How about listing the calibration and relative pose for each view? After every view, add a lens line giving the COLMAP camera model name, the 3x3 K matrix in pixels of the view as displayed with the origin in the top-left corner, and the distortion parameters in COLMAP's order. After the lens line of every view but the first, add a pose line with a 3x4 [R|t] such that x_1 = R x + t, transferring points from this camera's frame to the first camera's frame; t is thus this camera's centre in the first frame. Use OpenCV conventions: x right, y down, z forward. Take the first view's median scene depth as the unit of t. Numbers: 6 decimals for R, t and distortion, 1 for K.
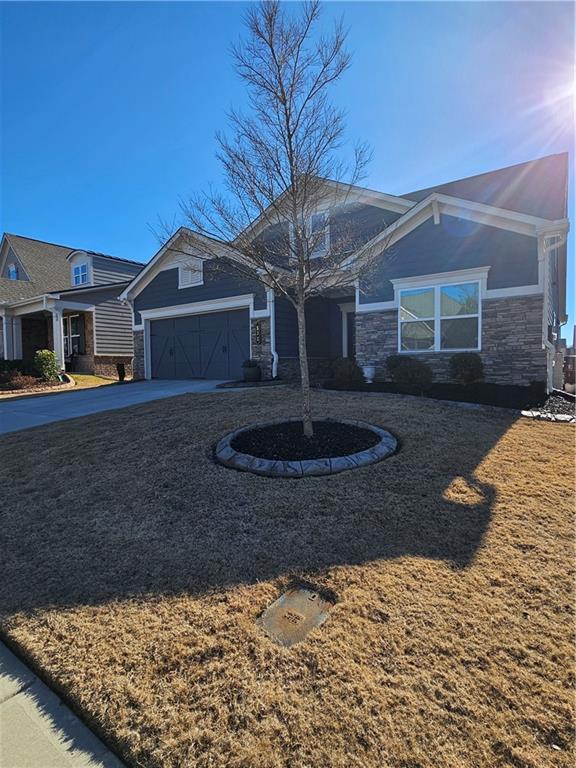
lens RADIAL K [[399.4, 0, 288.0], [0, 399.4, 384.0], [0, 0, 1]] dist [0.002005, -0.000396]
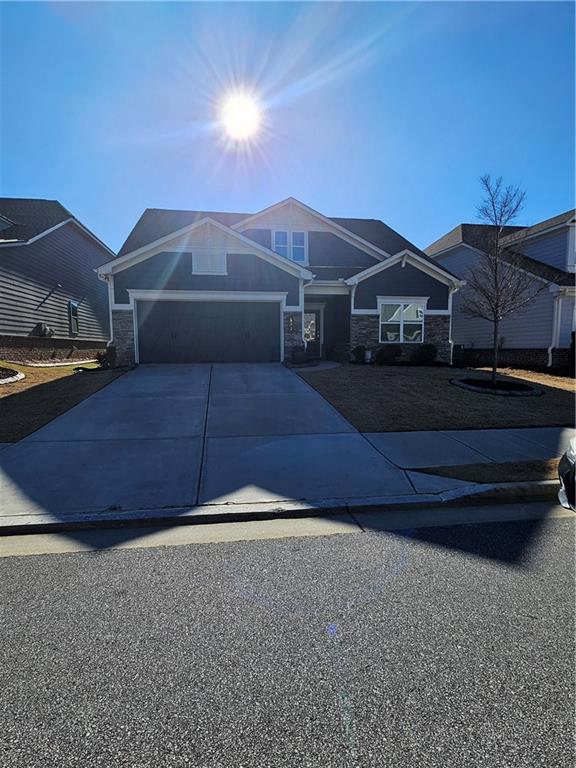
lens RADIAL K [[399.4, 0, 288.0], [0, 399.4, 384.0], [0, 0, 1]] dist [0.002005, -0.000396]
pose [[0.710363, -0.054608, 0.701714, -0.992402], [0.025044, 0.998315, 0.052338, -0.005766], [-0.703390, -0.019605, 0.710534, 0.111307]]
